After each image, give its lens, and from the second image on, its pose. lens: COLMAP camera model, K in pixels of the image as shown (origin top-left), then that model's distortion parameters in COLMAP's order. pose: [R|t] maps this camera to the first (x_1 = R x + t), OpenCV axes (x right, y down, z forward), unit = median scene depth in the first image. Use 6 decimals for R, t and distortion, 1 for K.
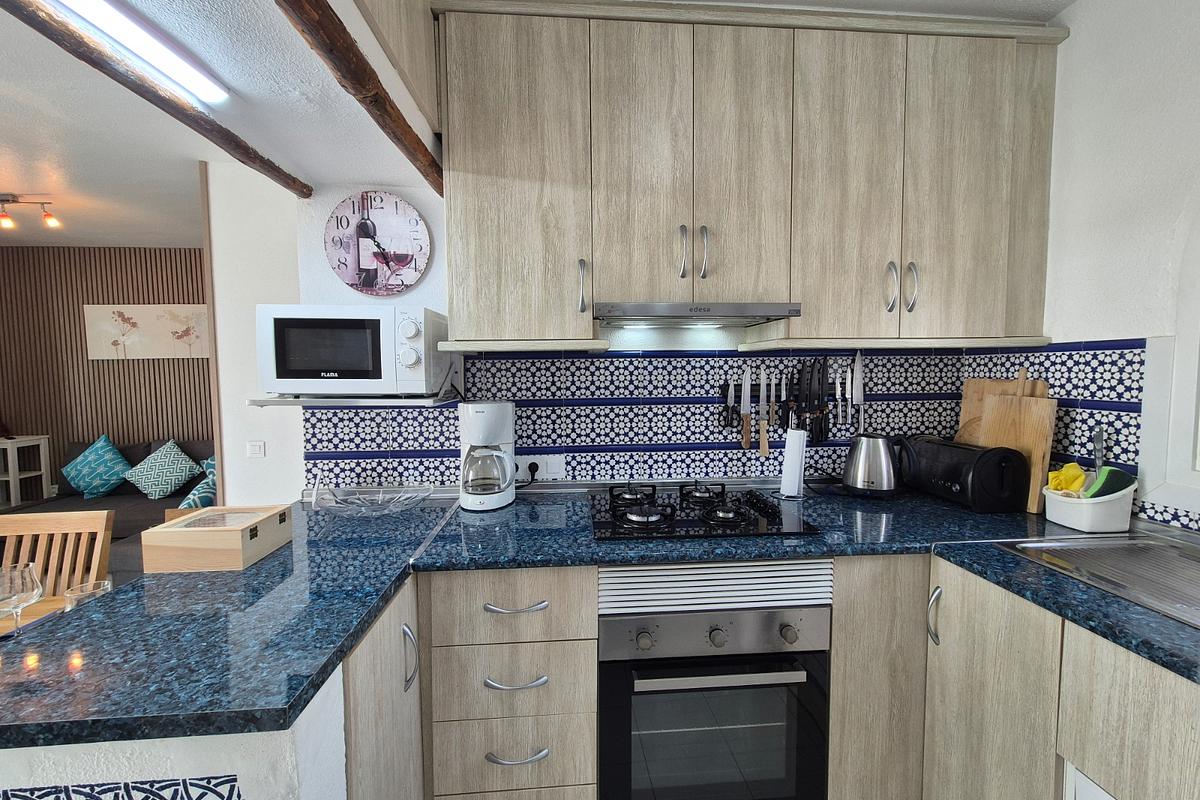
lens RADIAL K [[491.7, 0, 606.0], [0, 491.7, 398.5], [0, 0, 1]] dist [0.001251, 0.000131]
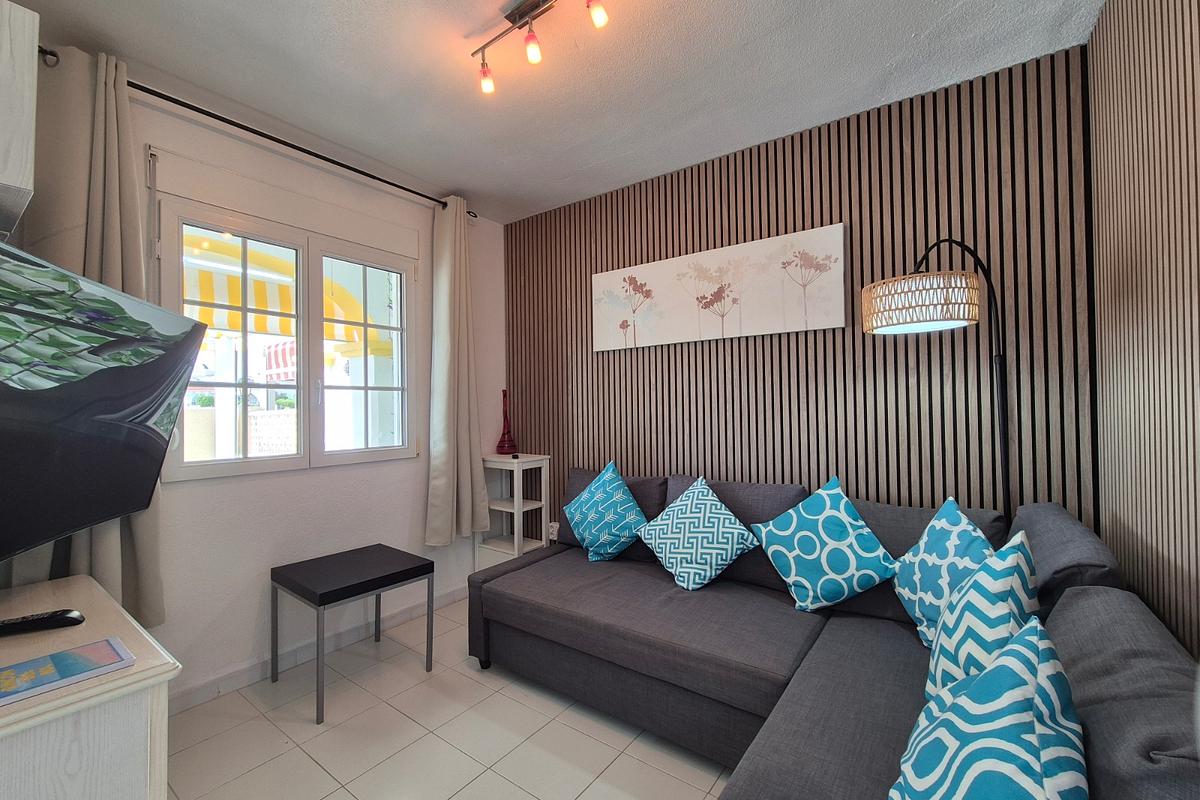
lens RADIAL K [[491.7, 0, 601.8], [0, 491.7, 400.0], [0, 0, 1]] dist [0.001251, 0.000131]
pose [[0.763842, -0.011319, -0.645304, -0.602675], [-0.033249, 0.997828, -0.056859, 0.030450], [0.644546, 0.064887, 0.761807, 0.486927]]
